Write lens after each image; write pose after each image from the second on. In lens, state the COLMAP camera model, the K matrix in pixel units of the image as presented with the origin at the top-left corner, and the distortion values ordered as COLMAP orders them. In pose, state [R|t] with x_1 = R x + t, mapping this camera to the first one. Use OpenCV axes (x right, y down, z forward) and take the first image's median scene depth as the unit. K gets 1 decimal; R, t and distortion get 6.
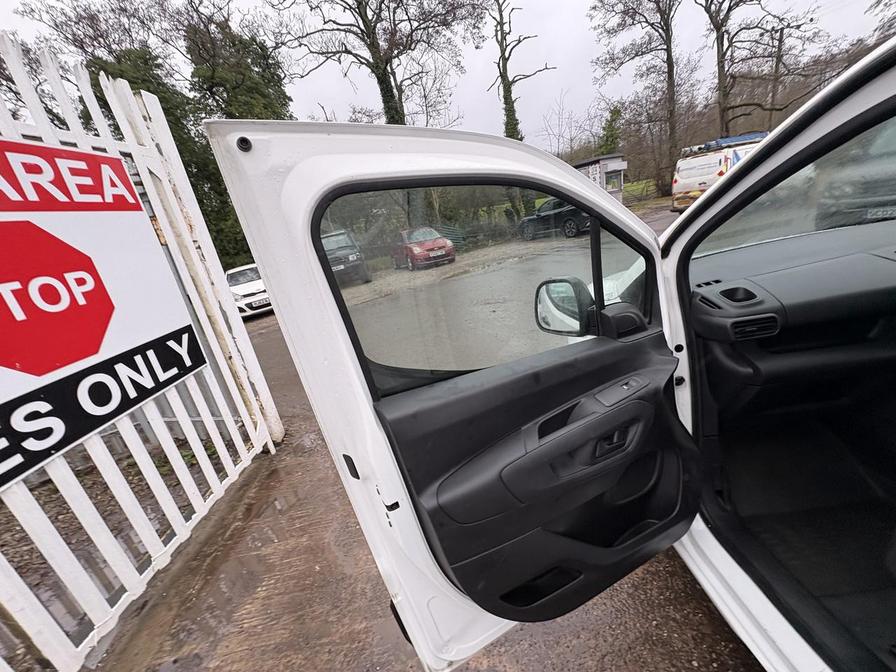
lens RADIAL K [[356.4, 0, 447.7], [0, 356.4, 336.0], [0, 0, 1]] dist [-0.000350, -0.000532]
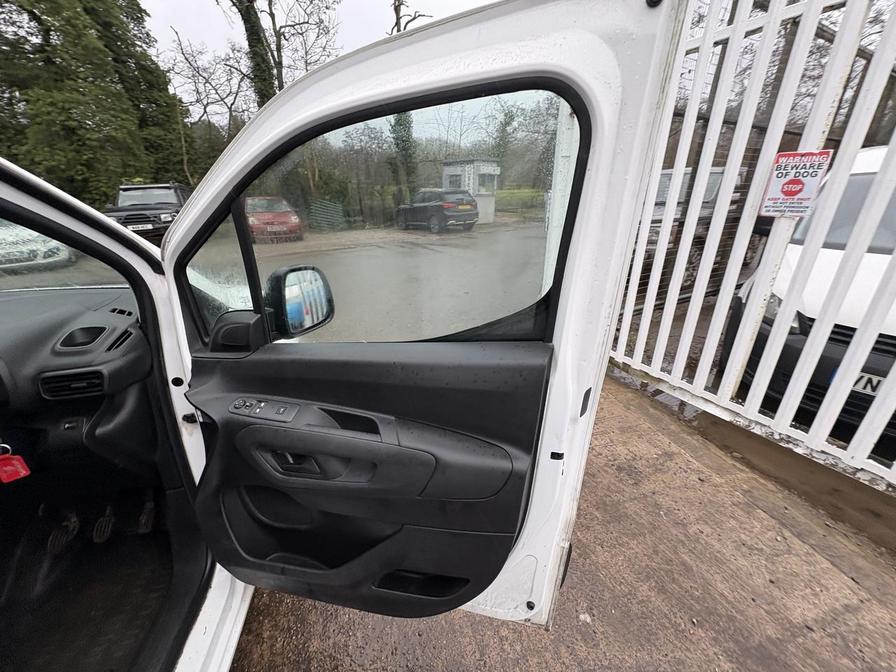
lens RADIAL K [[356.4, 0, 448.5], [0, 356.4, 334.3], [0, 0, 1]] dist [-0.000350, -0.000532]
pose [[0.973858, 0.098929, 0.204485, 0.175261], [-0.108712, 0.993379, 0.037146, -0.032758], [-0.199456, -0.058405, 0.978165, 0.003352]]
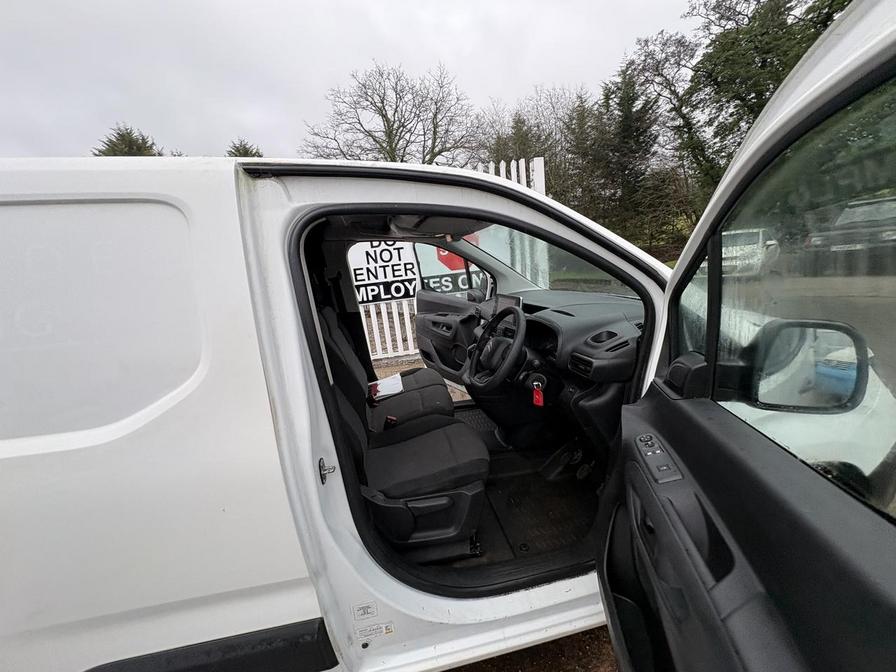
lens RADIAL K [[356.4, 0, 448.2], [0, 356.4, 334.0], [0, 0, 1]] dist [-0.000350, -0.000532]
pose [[0.188028, 0.377749, -0.906615, 0.191419], [-0.249317, 0.911201, 0.327953, -0.040258], [0.949993, 0.164370, 0.265510, 0.015307]]
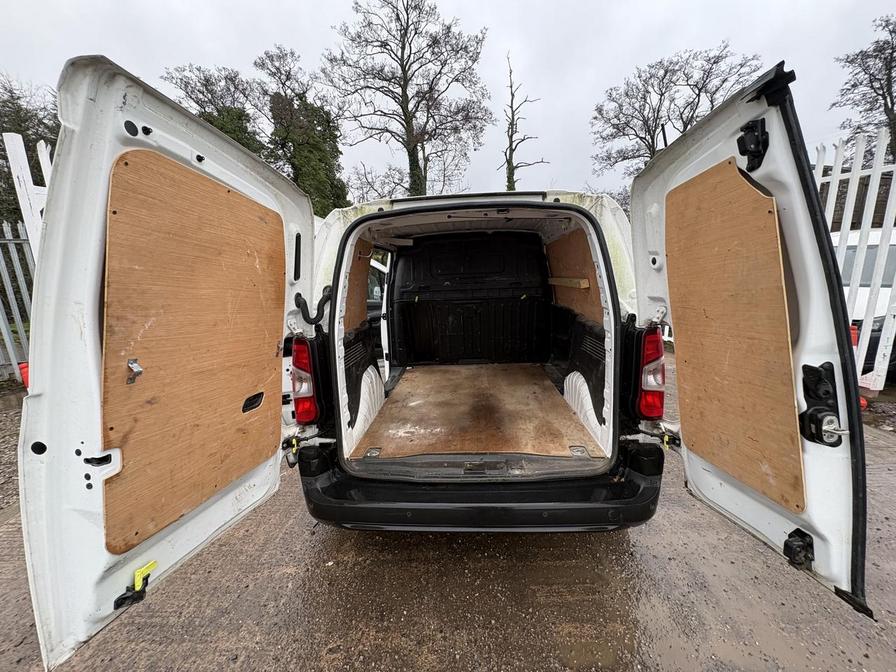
lens RADIAL K [[356.4, 0, 447.5], [0, 356.4, 336.1], [0, 0, 1]] dist [-0.000350, -0.000532]
pose [[0.986416, 0.159825, -0.037928, 0.090647], [-0.163022, 0.980848, -0.106591, 0.045513], [0.020166, 0.111326, 0.993579, -0.192821]]
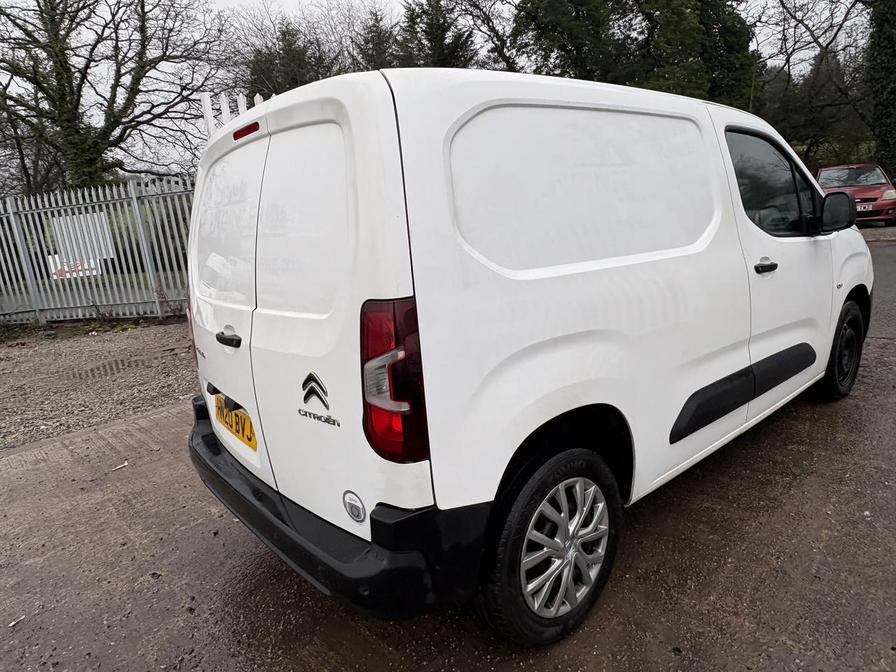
lens RADIAL K [[570.7, 0, 445.0], [0, 570.7, 329.0], [0, 0, 1]] dist [-0.000586, 0.000326]
pose [[0.640262, 0.281120, -0.714868, 0.209691], [-0.260564, 0.954934, 0.142155, 0.014439], [0.722614, 0.095253, 0.684657, -0.149728]]
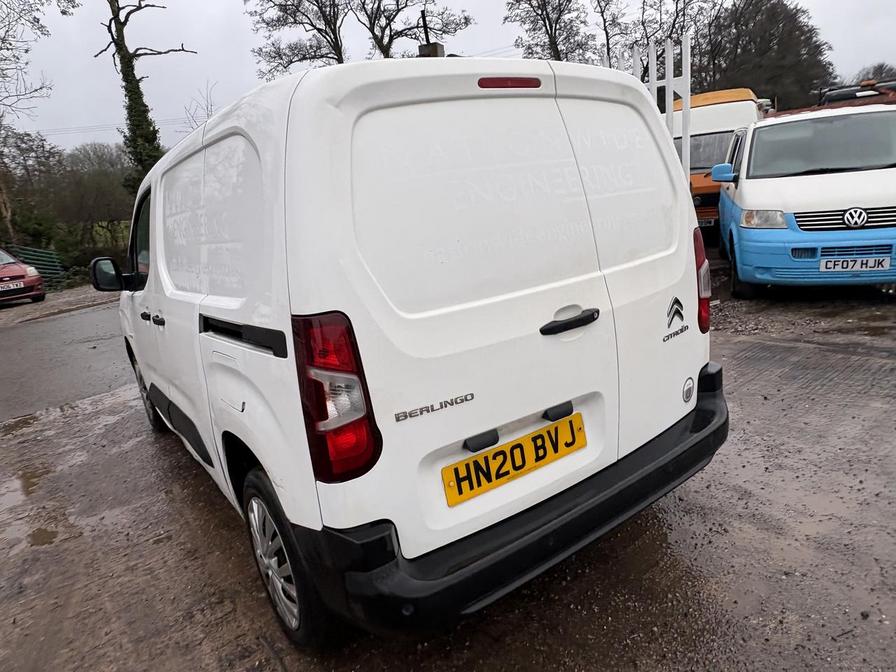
lens RADIAL K [[570.7, 0, 445.3], [0, 570.7, 332.9], [0, 0, 1]] dist [-0.000586, 0.000326]
pose [[0.817855, -0.041091, 0.573955, 0.014273], [0.136738, 0.982754, -0.124486, 0.057944], [-0.558941, 0.180293, 0.809369, -0.169693]]
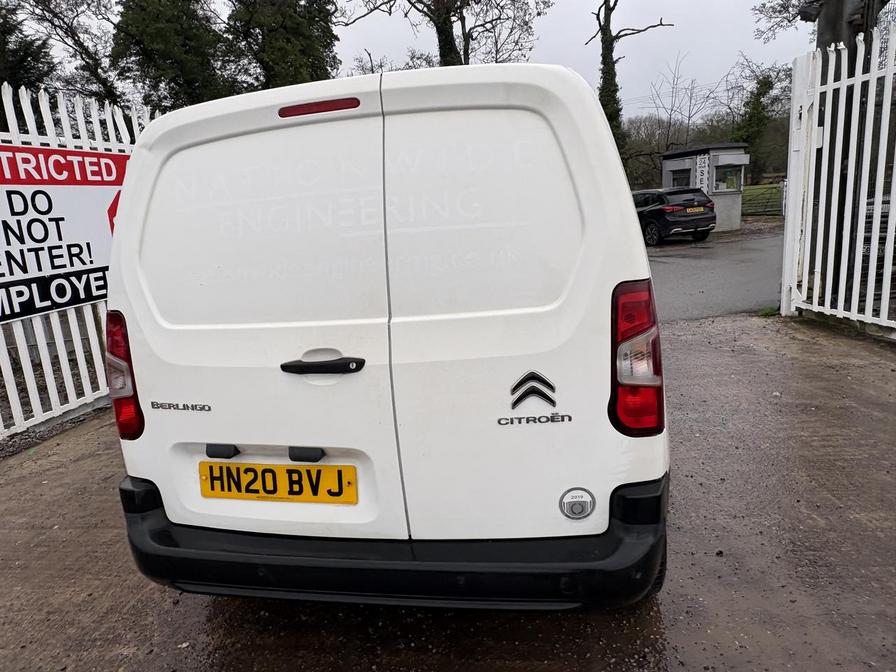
lens RADIAL K [[570.7, 0, 446.3], [0, 570.7, 331.7], [0, 0, 1]] dist [-0.000586, 0.000326]
pose [[0.975343, 0.144492, -0.166818, 0.127389], [-0.157942, 0.984941, -0.070327, 0.044076], [0.154144, 0.094941, 0.983476, -0.190737]]
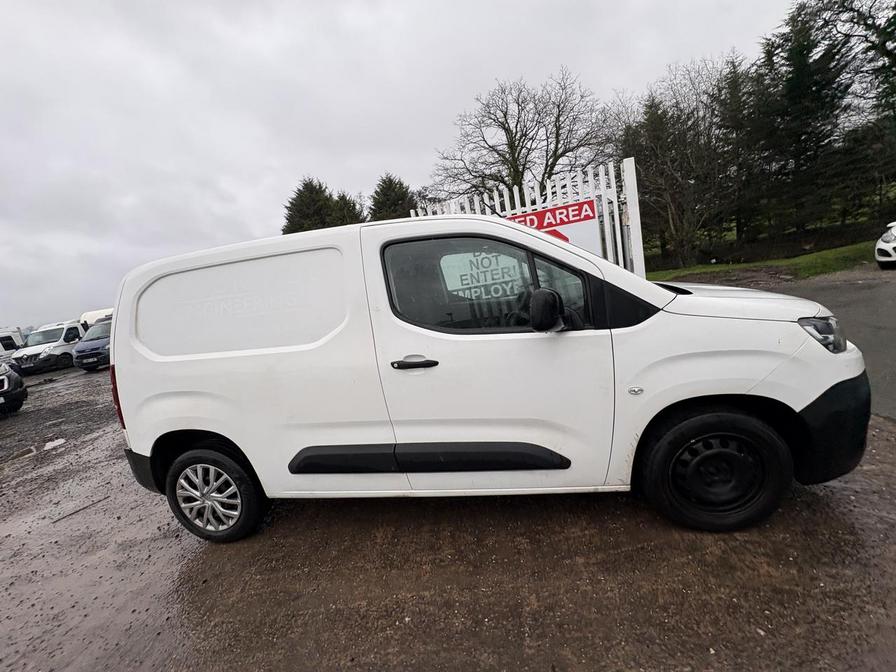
lens RADIAL K [[356.4, 0, 446.0], [0, 356.4, 332.7], [0, 0, 1]] dist [-0.000350, -0.000532]
pose [[-0.146594, 0.358373, -0.921997, 0.245762], [-0.119737, 0.918785, 0.376162, -0.053945], [0.981923, 0.165540, -0.091778, 0.038708]]
